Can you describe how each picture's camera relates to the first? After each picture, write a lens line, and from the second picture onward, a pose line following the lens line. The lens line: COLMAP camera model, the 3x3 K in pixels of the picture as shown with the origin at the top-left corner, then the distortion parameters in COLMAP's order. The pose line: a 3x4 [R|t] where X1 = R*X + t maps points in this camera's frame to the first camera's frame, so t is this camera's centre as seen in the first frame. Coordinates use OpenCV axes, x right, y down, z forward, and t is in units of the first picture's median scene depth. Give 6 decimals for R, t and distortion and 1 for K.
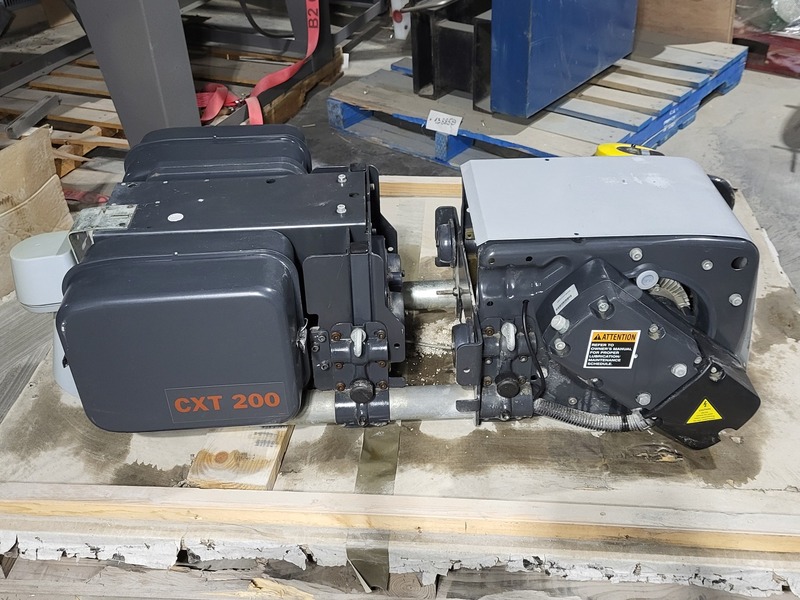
lens RADIAL K [[850.3, 0, 395.1], [0, 850.3, 297.6], [0, 0, 1]] dist [0.037614, 0.000000]
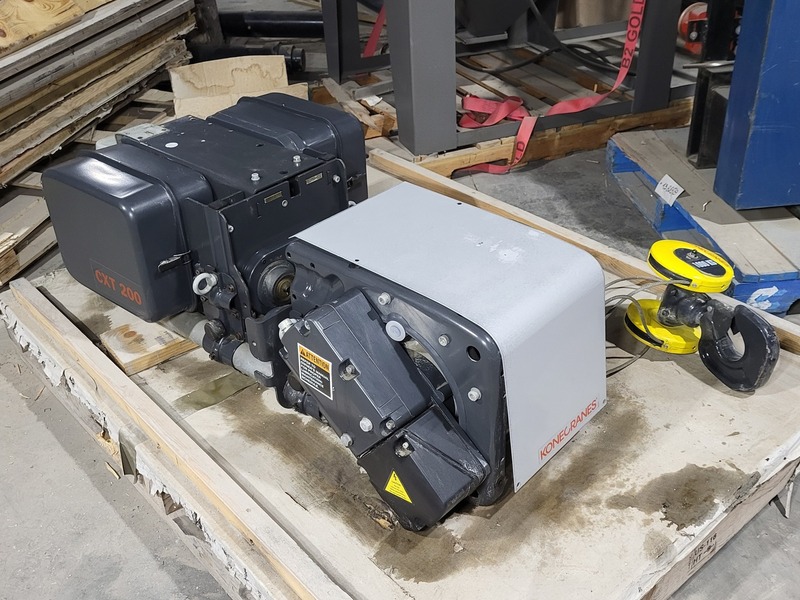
lens RADIAL K [[850.3, 0, 405.1], [0, 850.3, 305.1], [0, 0, 1]] dist [0.037614, 0.000000]
pose [[0.718346, 0.377269, -0.584505, 0.664146], [-0.392397, 0.913507, 0.107375, -0.120495], [0.574459, 0.152226, 0.804254, 0.174211]]
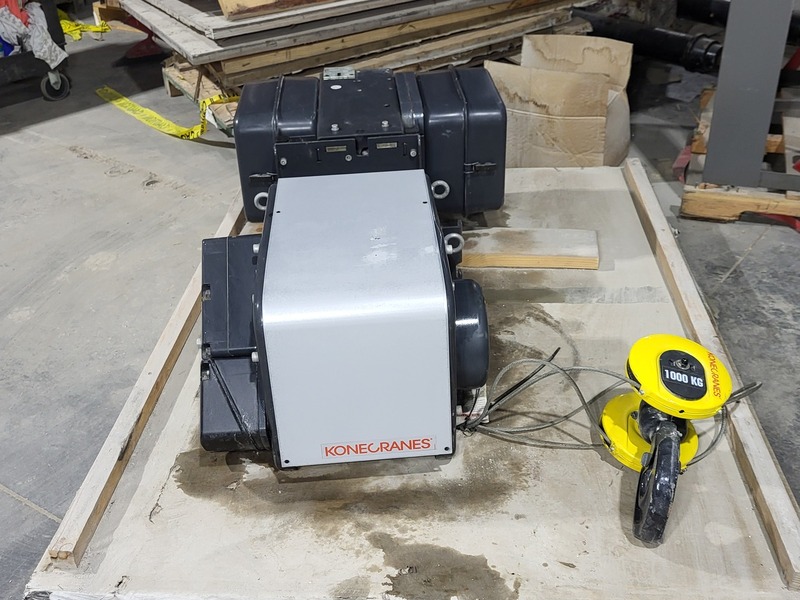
lens RADIAL K [[850.3, 0, 383.2], [0, 850.3, 289.2], [0, 0, 1]] dist [0.037614, 0.000000]
pose [[0.009440, 0.550393, -0.834852, 0.922043], [-0.542286, 0.704274, 0.458175, -0.452006], [0.840141, 0.448403, 0.305119, 0.629537]]
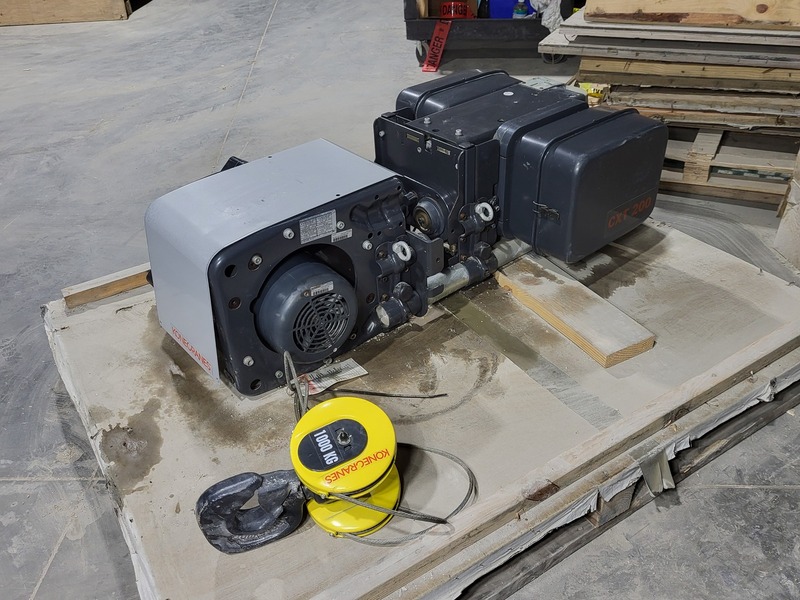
lens RADIAL K [[688.7, 0, 400.1], [0, 688.7, 296.2], [0, 0, 1]] dist [0.038066, -0.014678]
pose [[-0.792211, 0.397763, -0.462803, 0.504299], [-0.300153, 0.406332, 0.863020, -0.782082], [0.531328, 0.822605, -0.202511, 1.172575]]
